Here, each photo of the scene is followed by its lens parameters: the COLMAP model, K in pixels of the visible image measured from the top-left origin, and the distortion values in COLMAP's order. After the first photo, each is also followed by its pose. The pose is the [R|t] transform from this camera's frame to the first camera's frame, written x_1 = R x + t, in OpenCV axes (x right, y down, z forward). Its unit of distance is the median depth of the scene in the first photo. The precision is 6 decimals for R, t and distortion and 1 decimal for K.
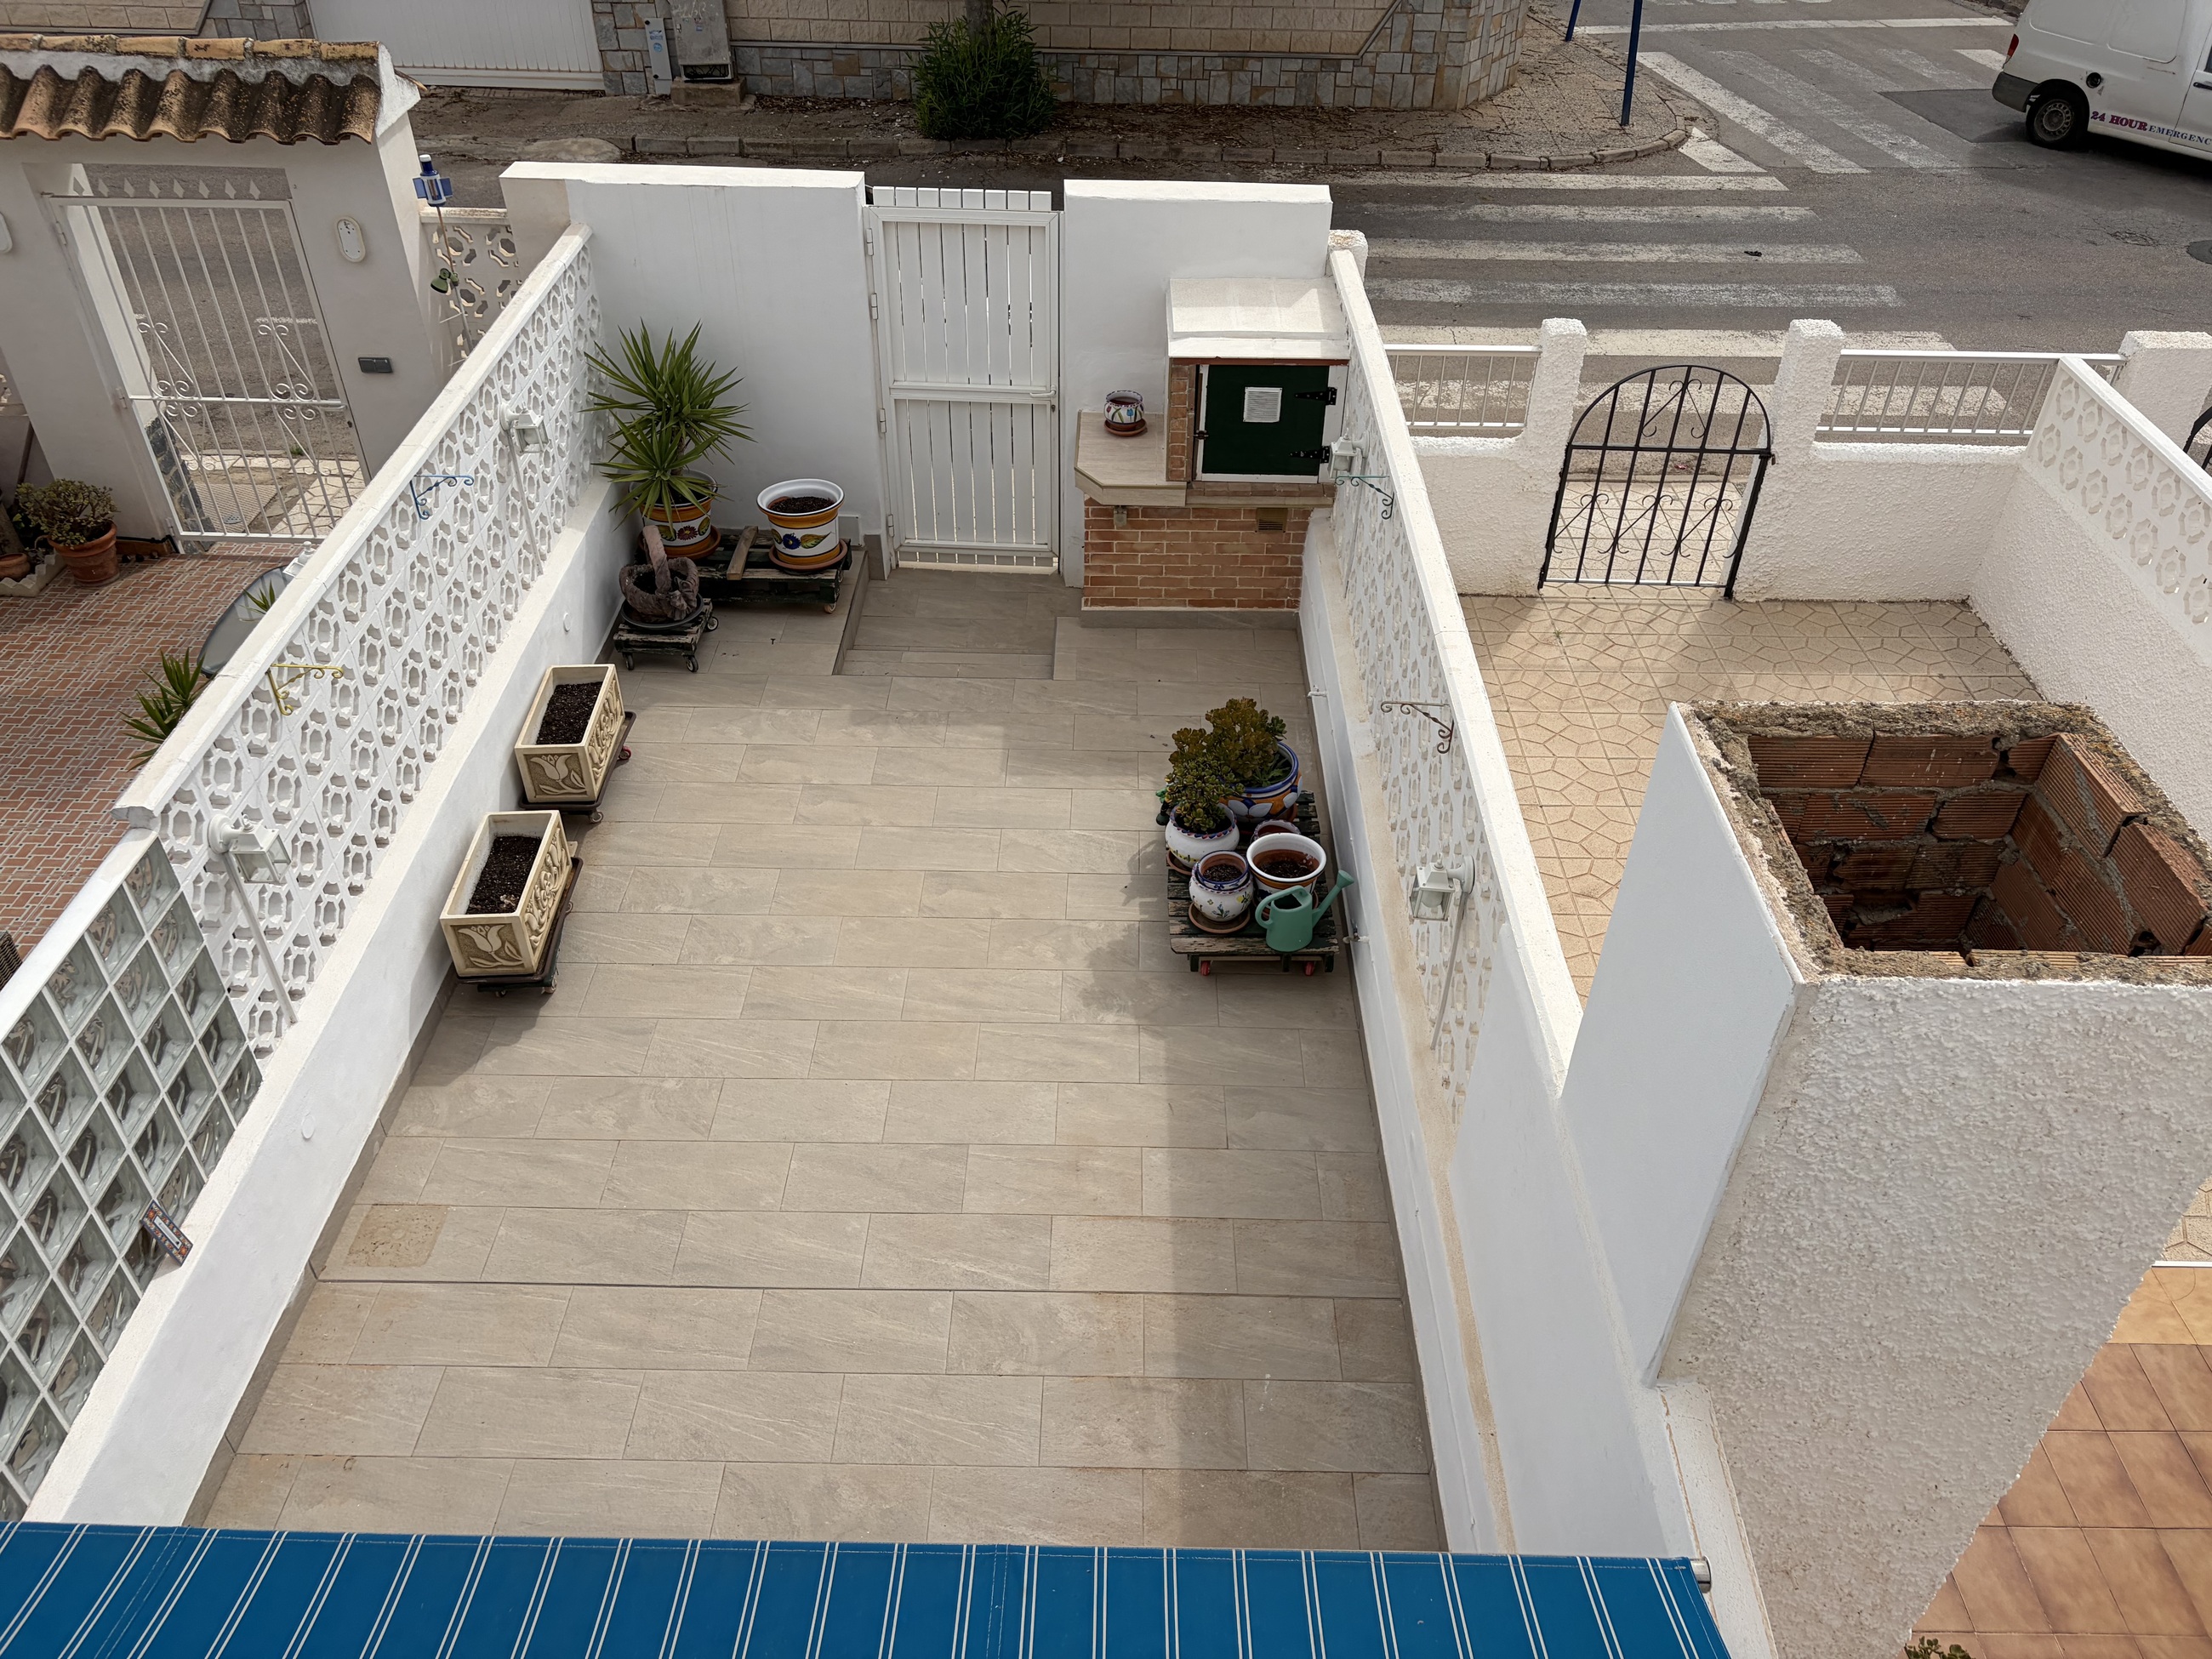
lens RADIAL K [[1666.9, 0, 1095.6], [0, 1666.9, 833.0], [0, 0, 1]] dist [0.048431, -0.052478]
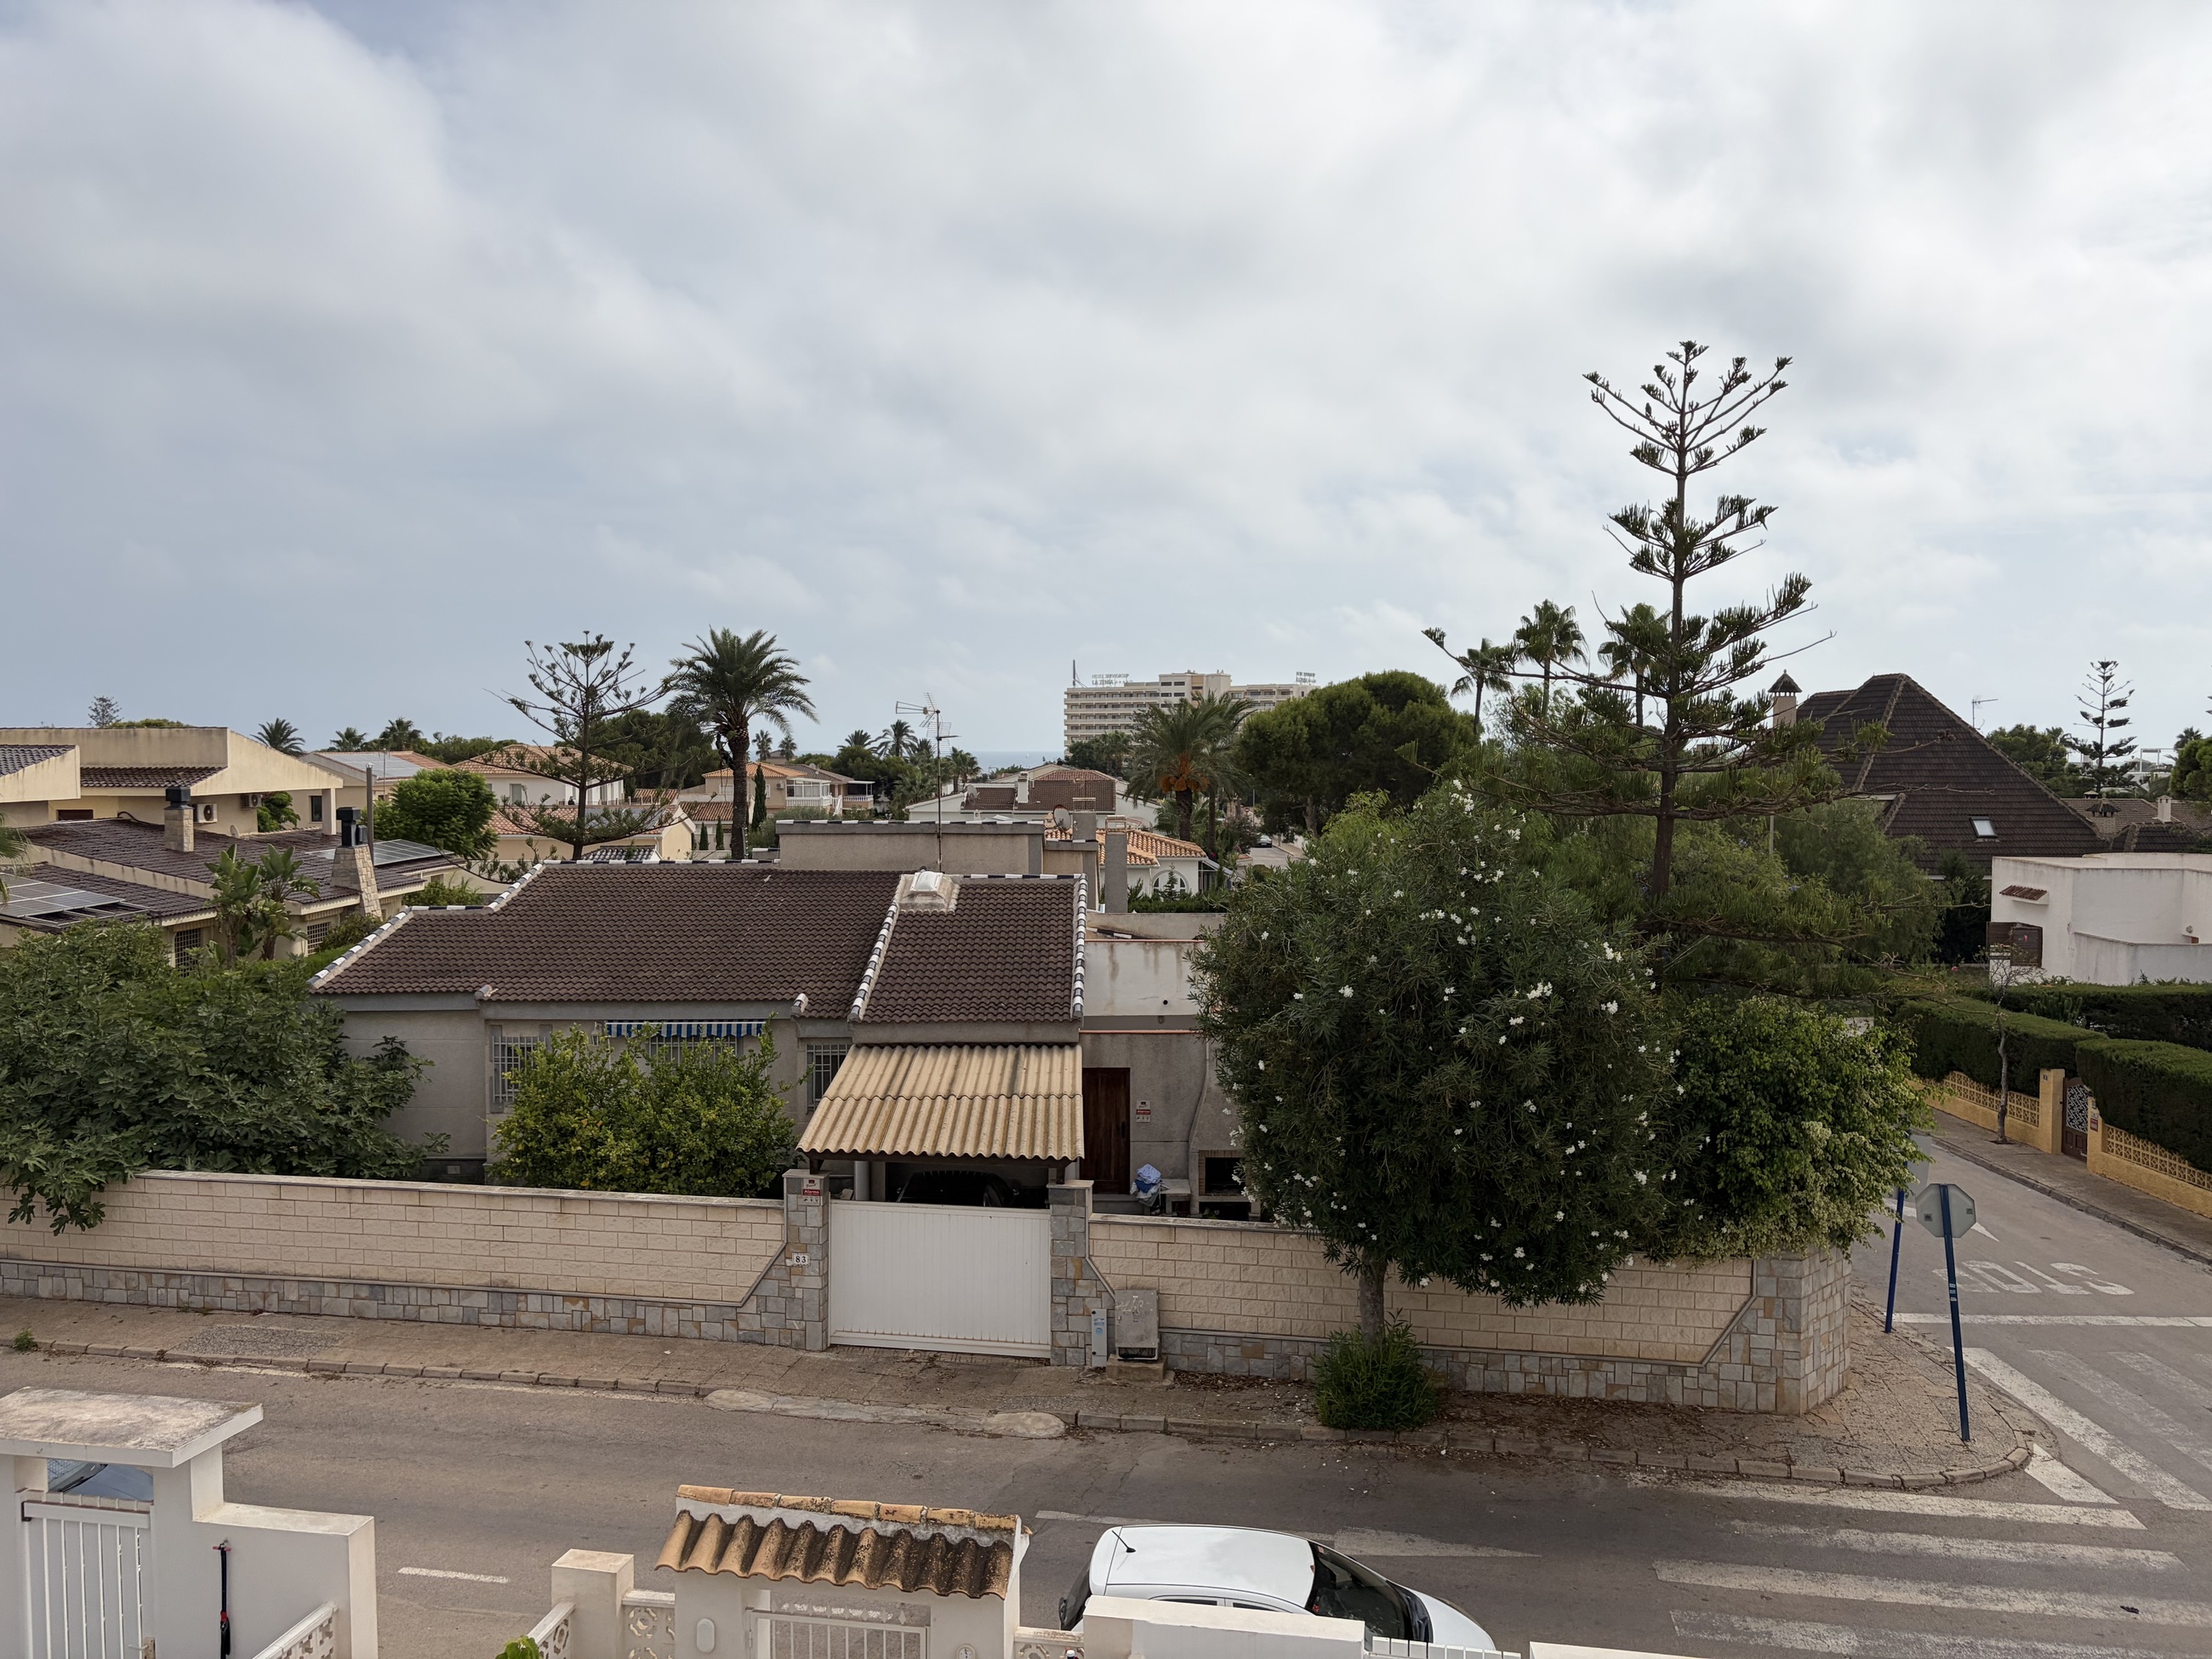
lens RADIAL K [[1666.9, 0, 1107.9], [0, 1666.9, 807.9], [0, 0, 1]] dist [0.048431, -0.052478]
pose [[0.987658, -0.004266, -0.156569, -0.064466], [-0.089066, 0.806978, -0.583827, -0.067843], [0.128838, 0.590567, 0.796638, -0.191371]]
